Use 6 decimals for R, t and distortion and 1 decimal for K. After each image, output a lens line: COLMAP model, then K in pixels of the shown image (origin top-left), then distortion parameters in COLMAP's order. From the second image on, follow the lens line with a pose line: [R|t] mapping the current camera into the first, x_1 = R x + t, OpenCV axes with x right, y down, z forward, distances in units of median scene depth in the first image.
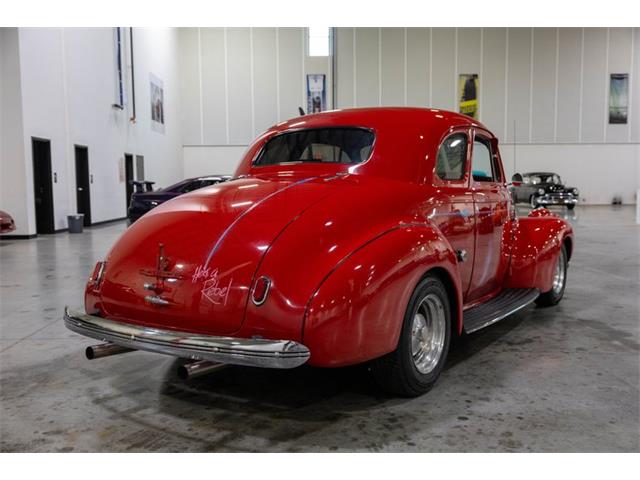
lens RADIAL K [[632.9, 0, 320.0], [0, 632.9, 240.0], [0, 0, 1]] dist [-0.000049, -0.007202]
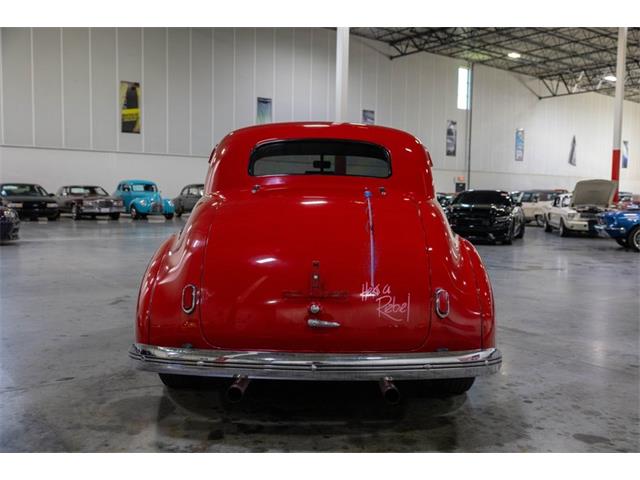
lens RADIAL K [[632.9, 0, 320.0], [0, 632.9, 240.0], [0, 0, 1]] dist [-0.000049, -0.007202]
pose [[0.830355, -0.017857, 0.556949, -0.519492], [0.026112, 0.999635, -0.006880, -0.012317], [-0.556623, 0.020256, 0.830518, 0.169933]]
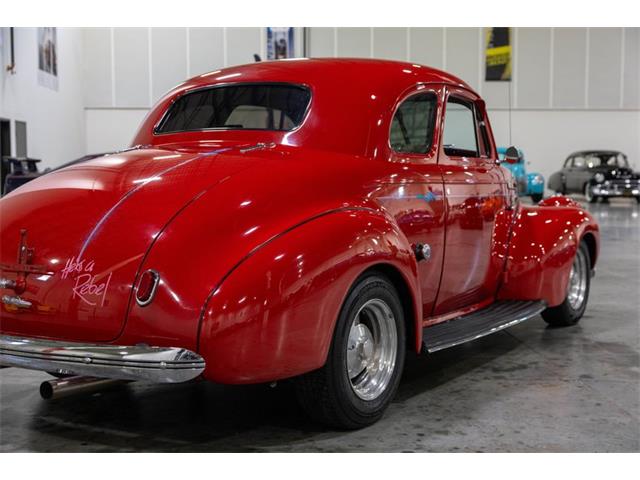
lens RADIAL K [[927.2, 0, 322.8], [0, 927.2, 239.8], [0, 0, 1]] dist [0.009299, 0.061387]
pose [[0.999430, 0.004357, 0.033491, 0.056232], [-0.004053, 0.999950, -0.009153, 0.018914], [-0.033529, 0.009013, 0.999397, -0.111325]]
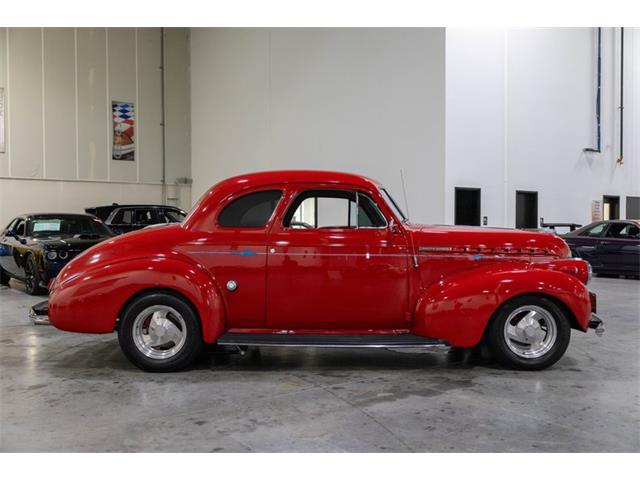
lens RADIAL K [[629.5, 0, 321.1], [0, 629.5, 237.7], [0, 0, 1]] dist [0.007574, 0.003417]
pose [[0.573544, 0.021548, -0.818891, 1.261293], [-0.075660, 0.996774, -0.026763, -0.050521], [0.815673, 0.077307, 0.573324, 0.348221]]
